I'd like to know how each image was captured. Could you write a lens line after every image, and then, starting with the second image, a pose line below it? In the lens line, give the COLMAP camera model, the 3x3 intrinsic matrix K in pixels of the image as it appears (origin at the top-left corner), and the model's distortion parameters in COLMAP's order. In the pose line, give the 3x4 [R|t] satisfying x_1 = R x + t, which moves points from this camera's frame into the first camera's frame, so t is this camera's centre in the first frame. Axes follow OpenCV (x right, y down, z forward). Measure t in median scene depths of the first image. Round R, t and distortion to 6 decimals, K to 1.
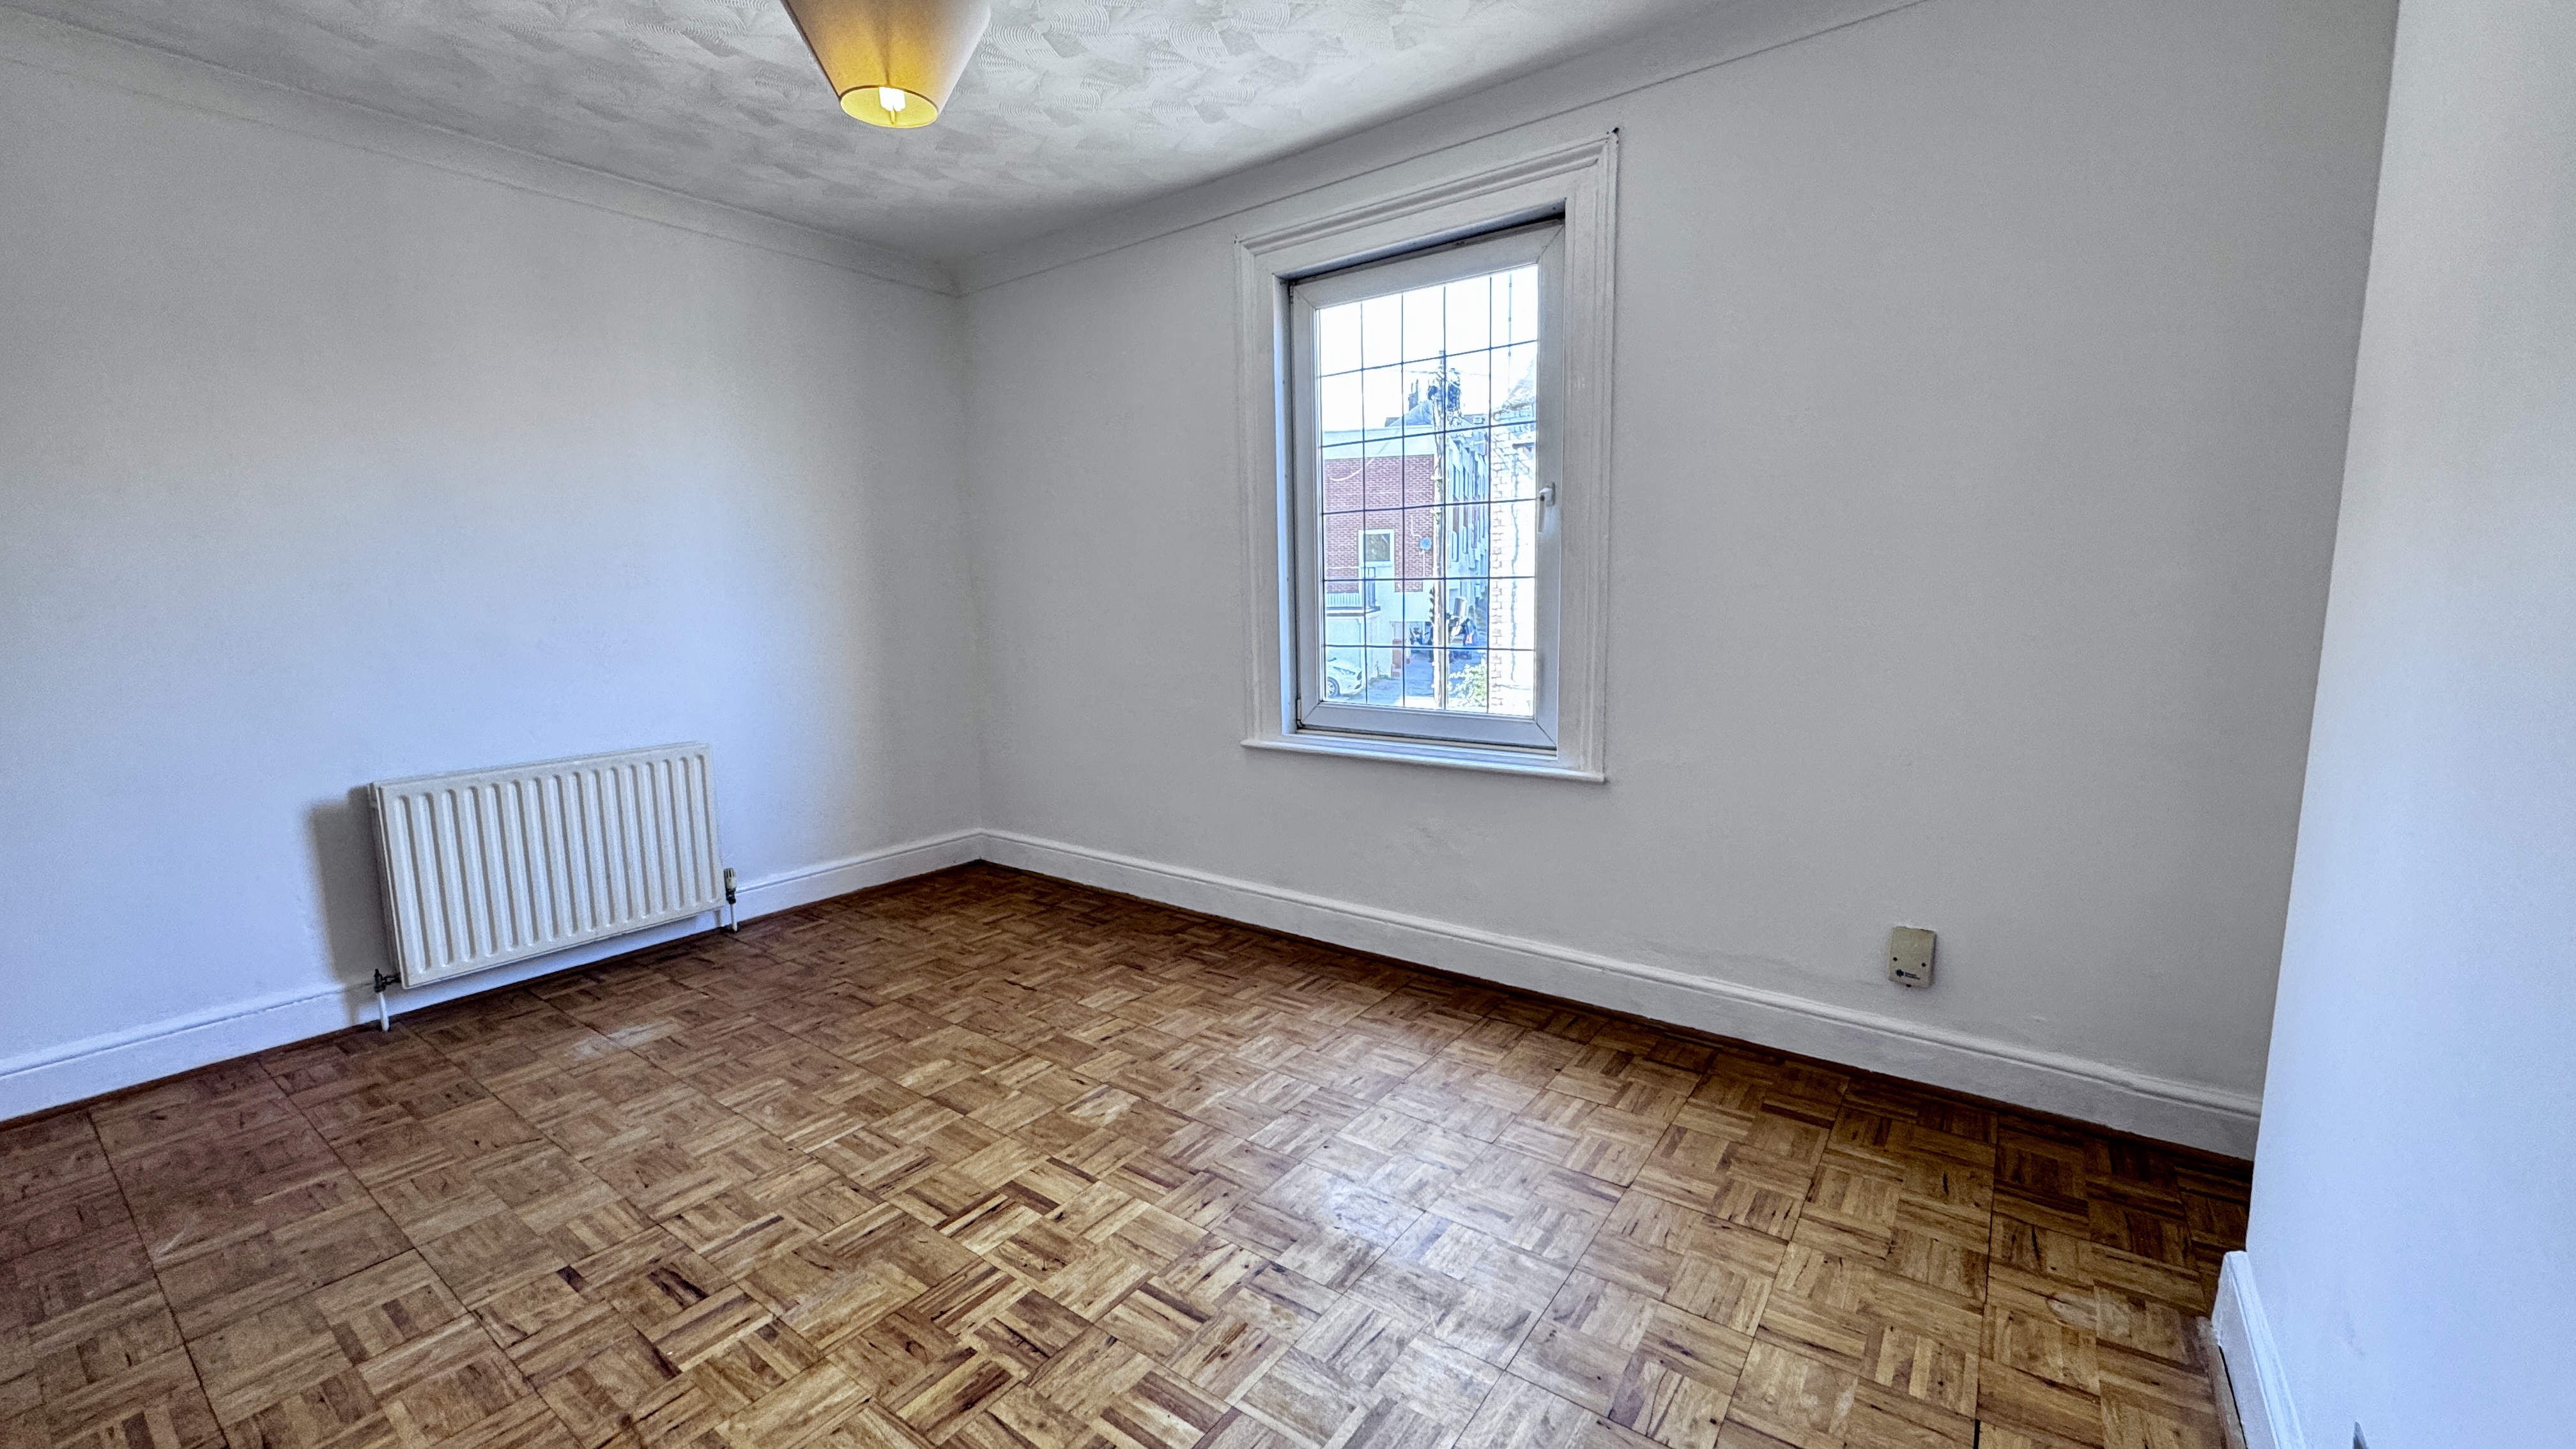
lens RADIAL K [[1025.7, 0, 1287.1], [0, 1025.7, 723.7], [0, 0, 1]] dist [-0.001403, -0.000283]
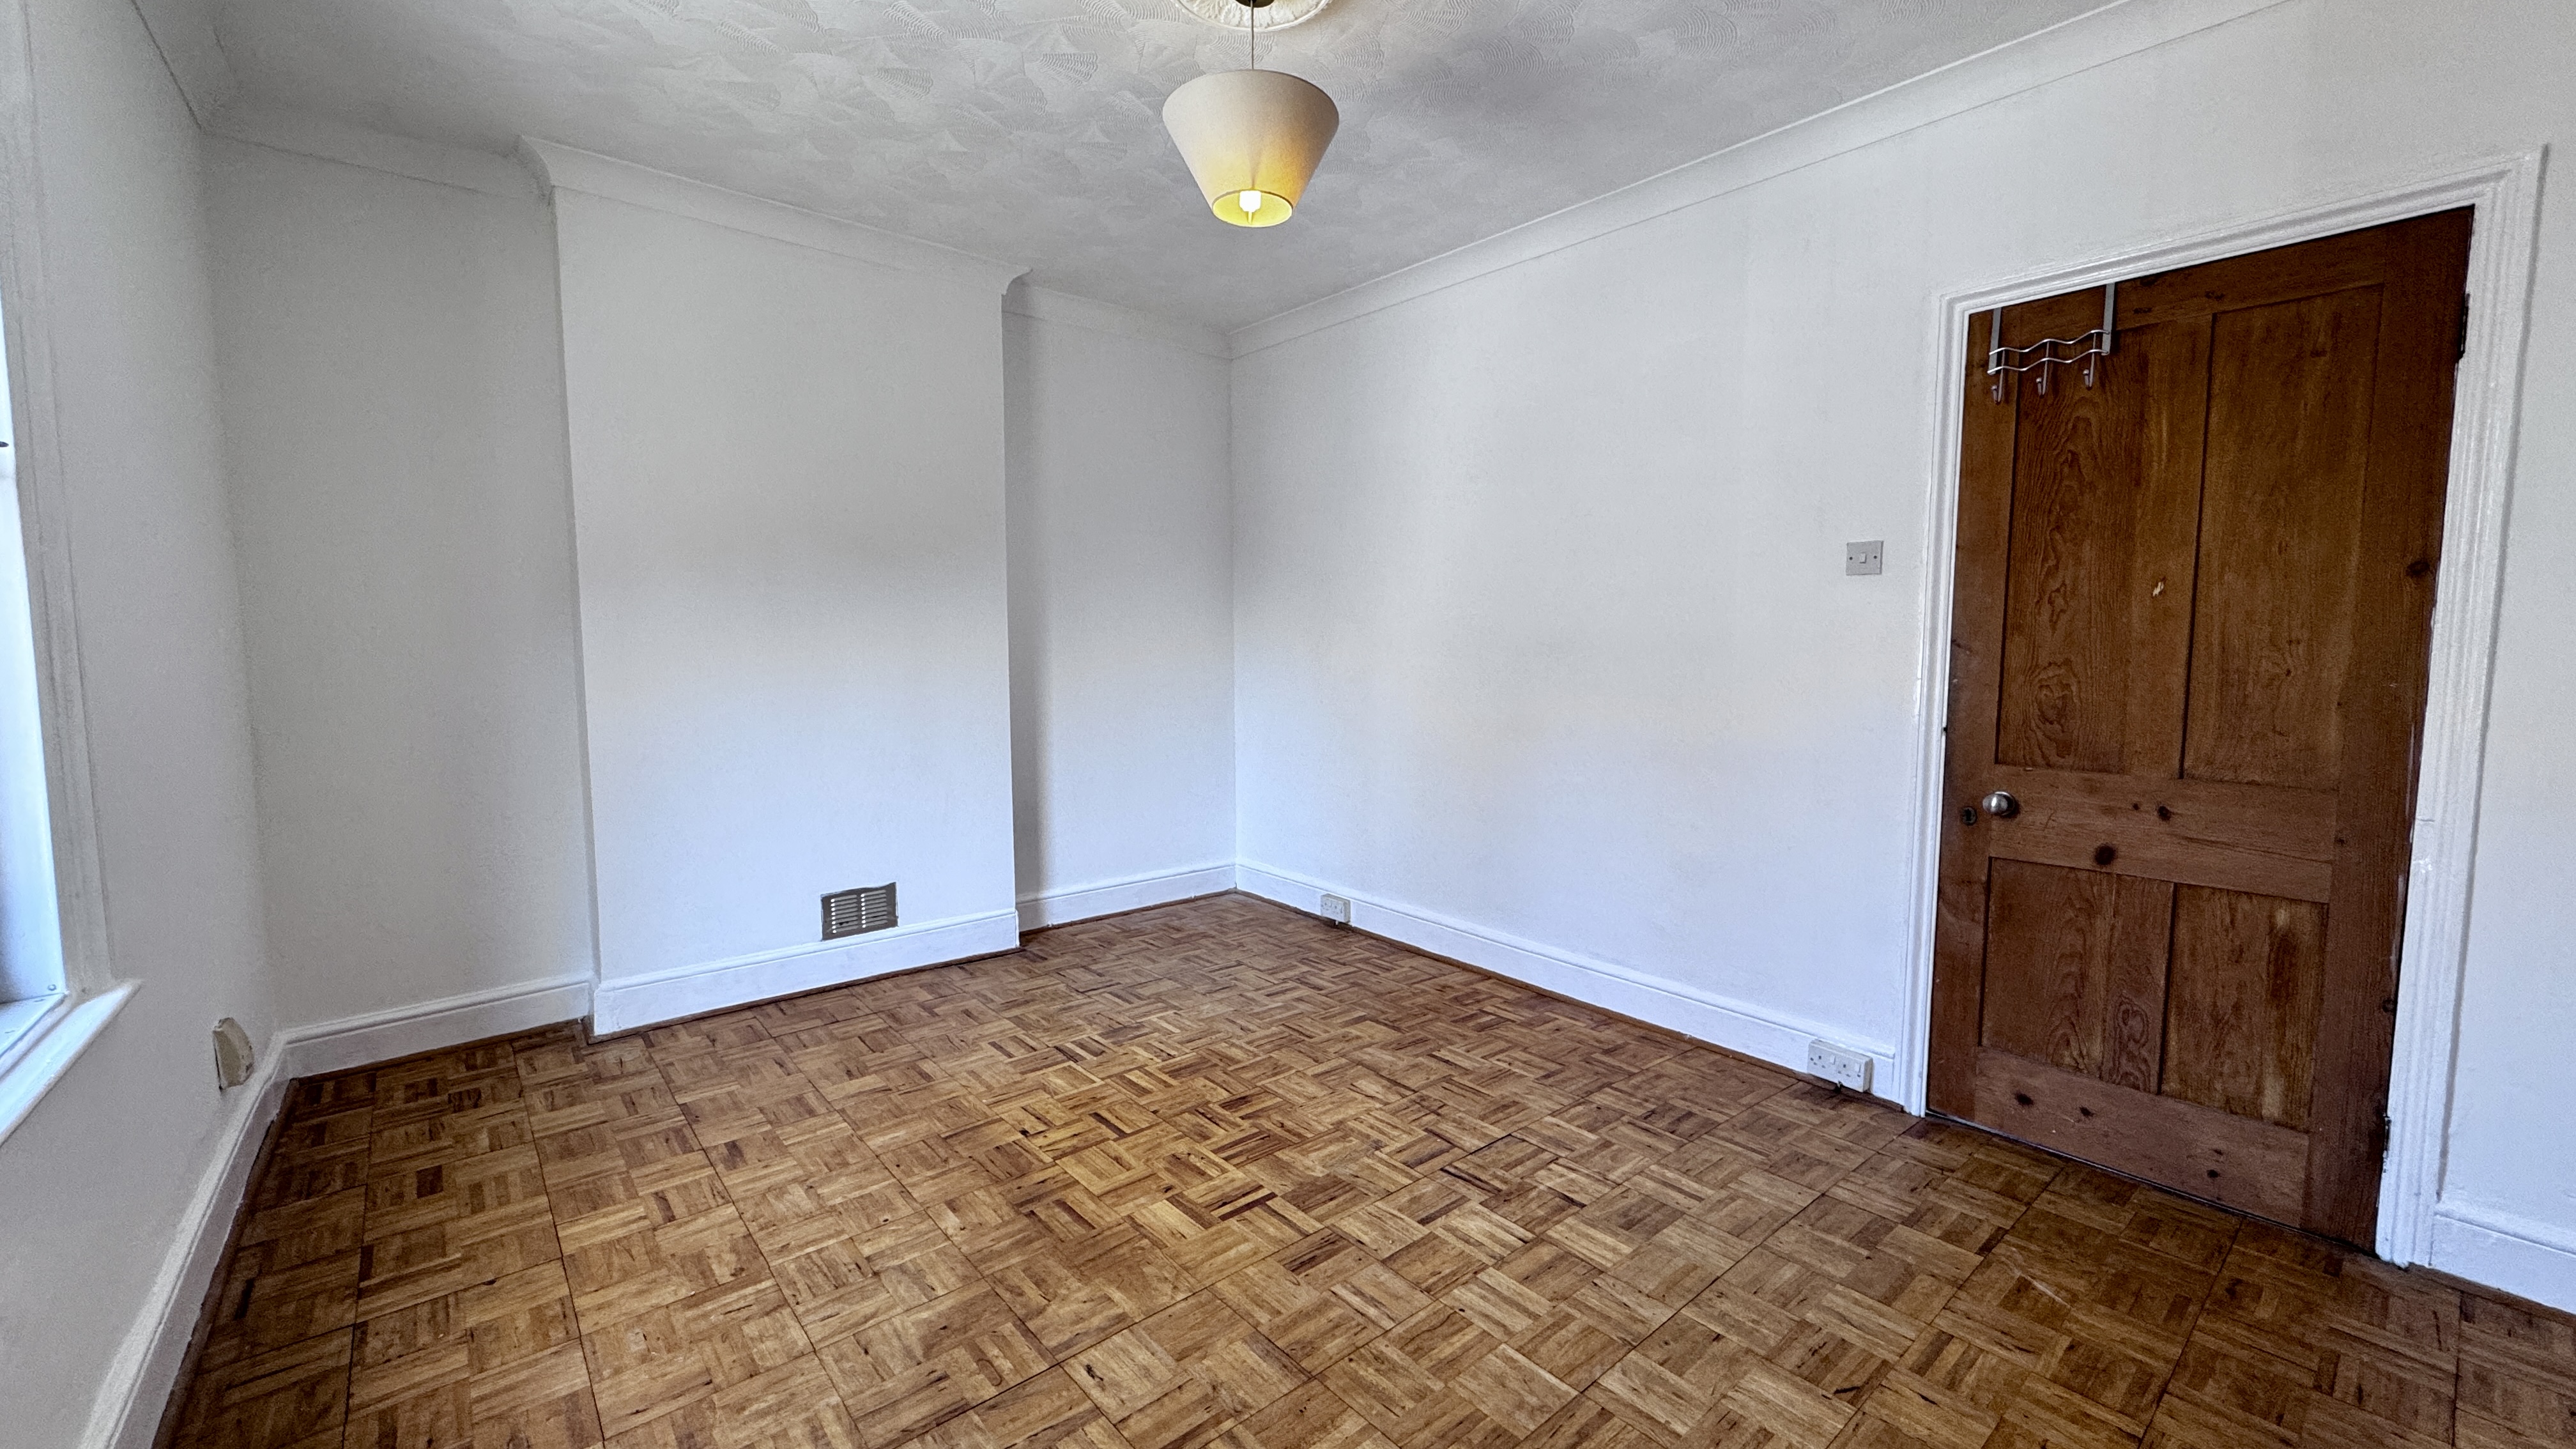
lens RADIAL K [[1025.7, 0, 1289.7], [0, 1025.7, 716.4], [0, 0, 1]] dist [-0.001403, -0.000283]
pose [[-0.971799, -0.003206, 0.235790, -0.499244], [0.046729, 0.977461, 0.205882, -0.200789], [-0.231136, 0.211094, -0.949745, 1.568569]]
